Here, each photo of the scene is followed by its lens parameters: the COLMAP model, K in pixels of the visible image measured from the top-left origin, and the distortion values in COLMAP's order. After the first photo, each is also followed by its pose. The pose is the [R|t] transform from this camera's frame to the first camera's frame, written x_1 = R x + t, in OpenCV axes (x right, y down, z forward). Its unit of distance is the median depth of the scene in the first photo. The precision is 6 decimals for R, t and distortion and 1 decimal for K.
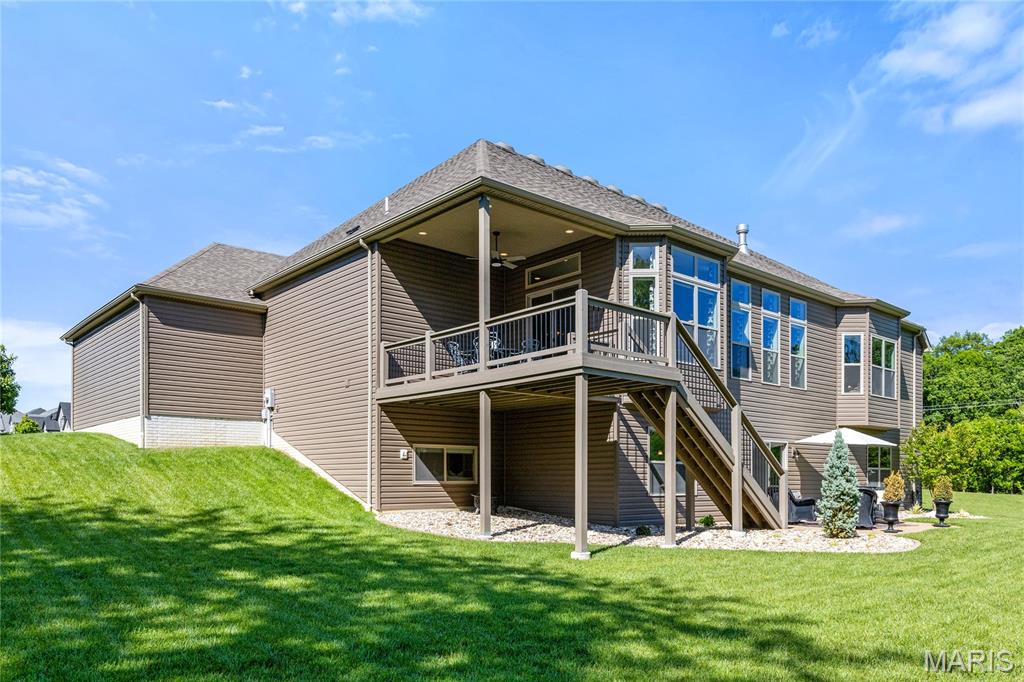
lens RADIAL K [[748.9, 0, 514.9], [0, 748.9, 485.9], [0, 0, 1]] dist [-0.002272, -0.000822]
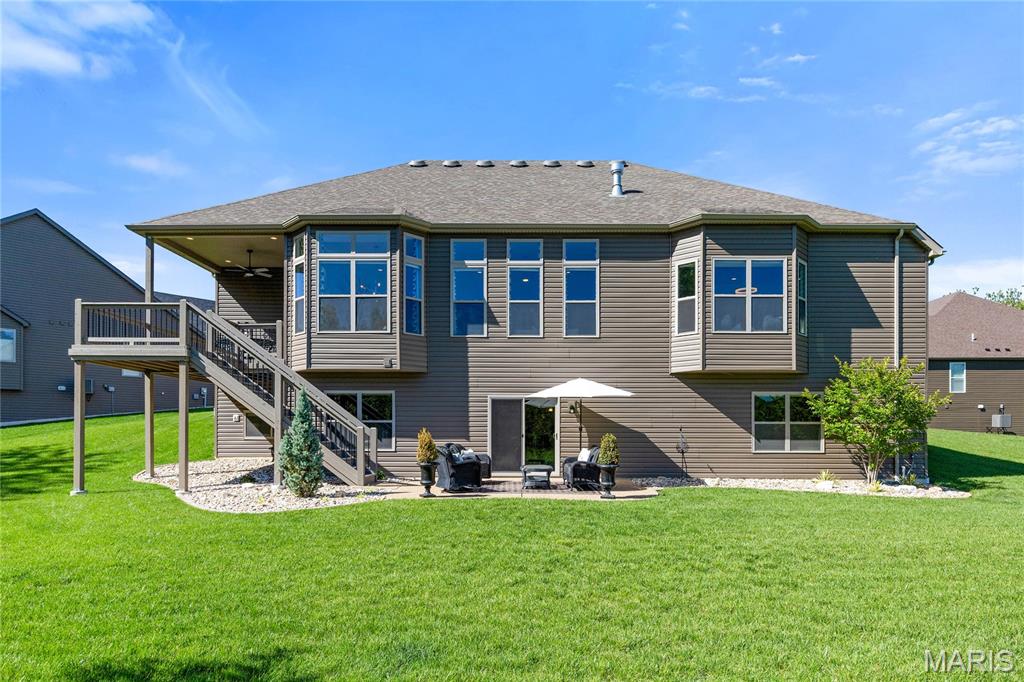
lens RADIAL K [[588.3, 0, 509.0], [0, 588.3, 433.1], [0, 0, 1]] dist [-0.000220, -0.000642]
pose [[0.742409, 0.008353, -0.669895, 0.906004], [-0.007481, 0.999963, 0.004178, -0.016984], [0.669905, 0.001910, 0.742444, 0.466970]]
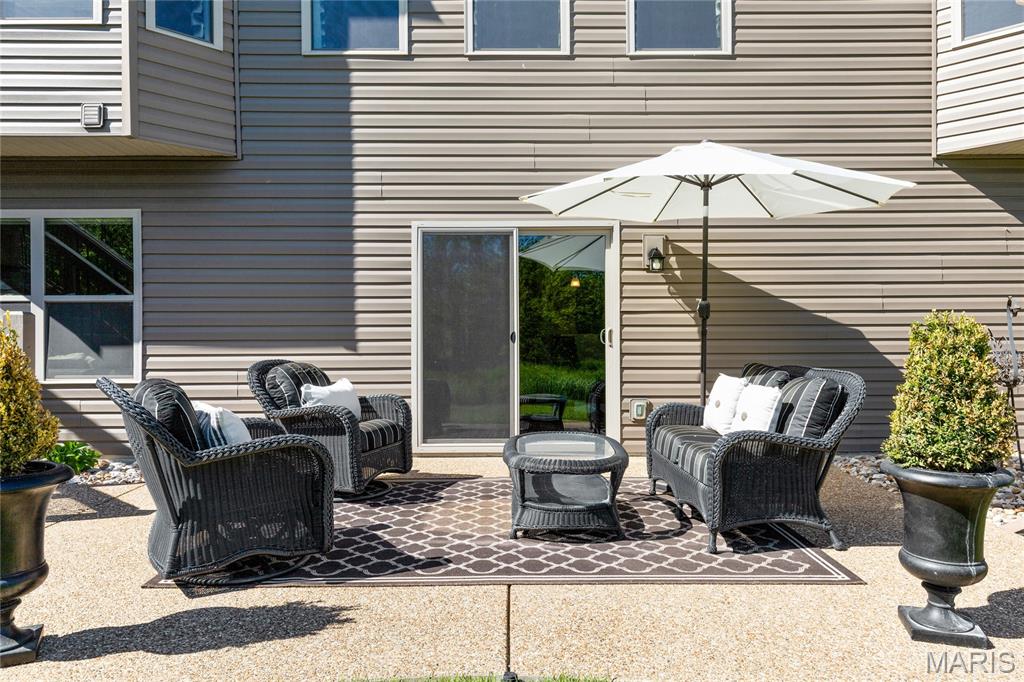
lens RADIAL K [[732.4, 0, 517.6], [0, 732.4, 335.1], [0, 0, 1]] dist [0.004099, 0.003572]
pose [[0.757841, -0.006097, -0.652411, 0.604291], [0.001144, 0.999967, -0.008017, -0.008526], [0.652439, 0.005329, 0.757823, 0.821272]]
